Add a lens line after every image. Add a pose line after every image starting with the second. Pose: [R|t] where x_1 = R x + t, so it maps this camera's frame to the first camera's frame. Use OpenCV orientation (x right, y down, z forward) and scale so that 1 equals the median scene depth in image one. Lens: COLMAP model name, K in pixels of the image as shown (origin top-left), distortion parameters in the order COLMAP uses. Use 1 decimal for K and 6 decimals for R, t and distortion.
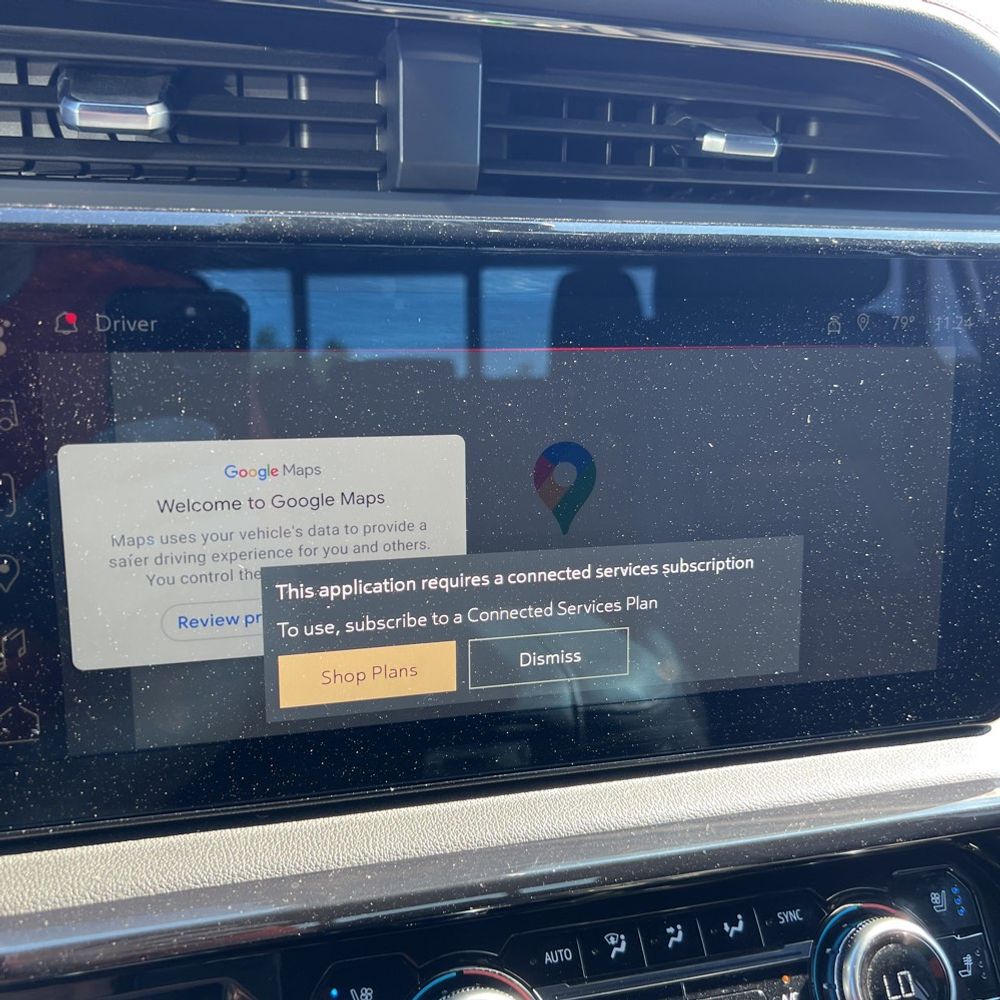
lens RADIAL K [[958.9, 0, 494.0], [0, 958.9, 493.2], [0, 0, 1]] dist [-0.000337, 0.000000]
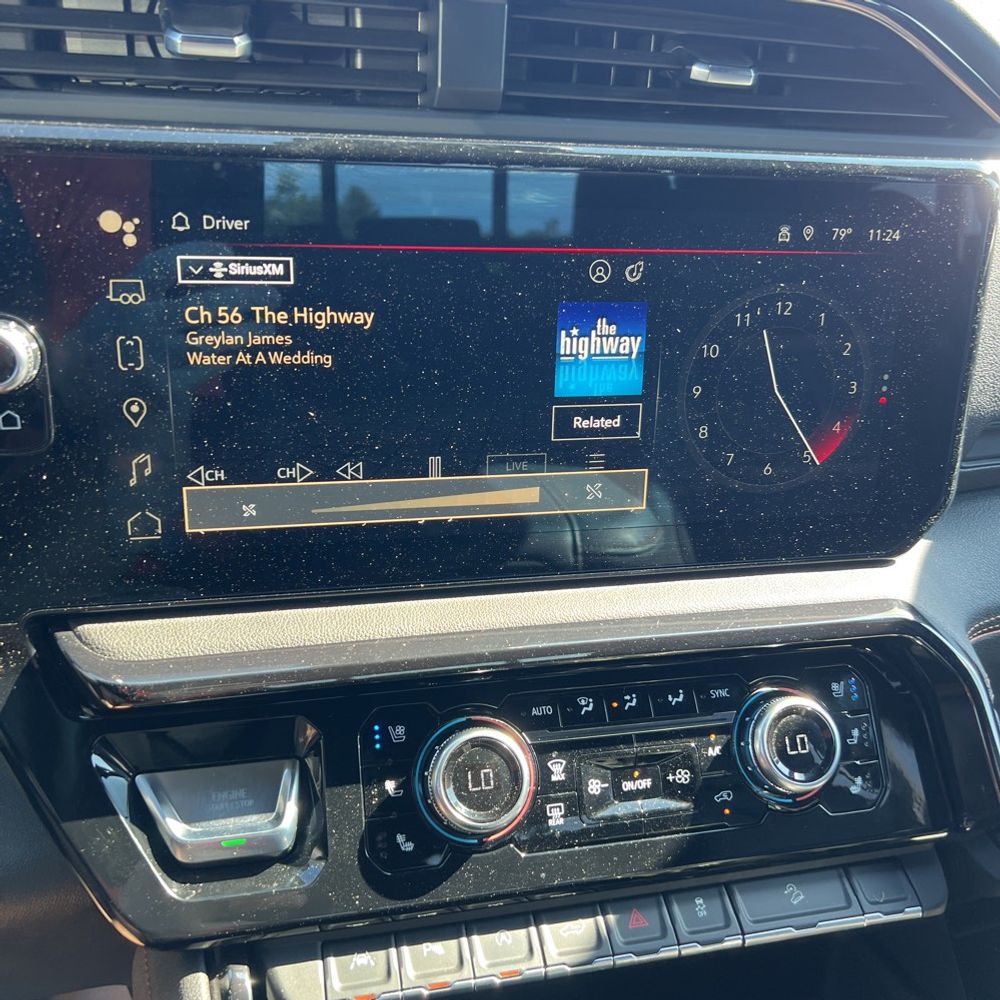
lens RADIAL K [[958.9, 0, 502.7], [0, 958.9, 492.7], [0, 0, 1]] dist [-0.000337, 0.000000]
pose [[0.999407, 0.033317, -0.008655, 0.012584], [-0.031782, 0.989679, 0.139735, -0.007158], [0.013221, -0.139377, 0.990151, -0.283838]]
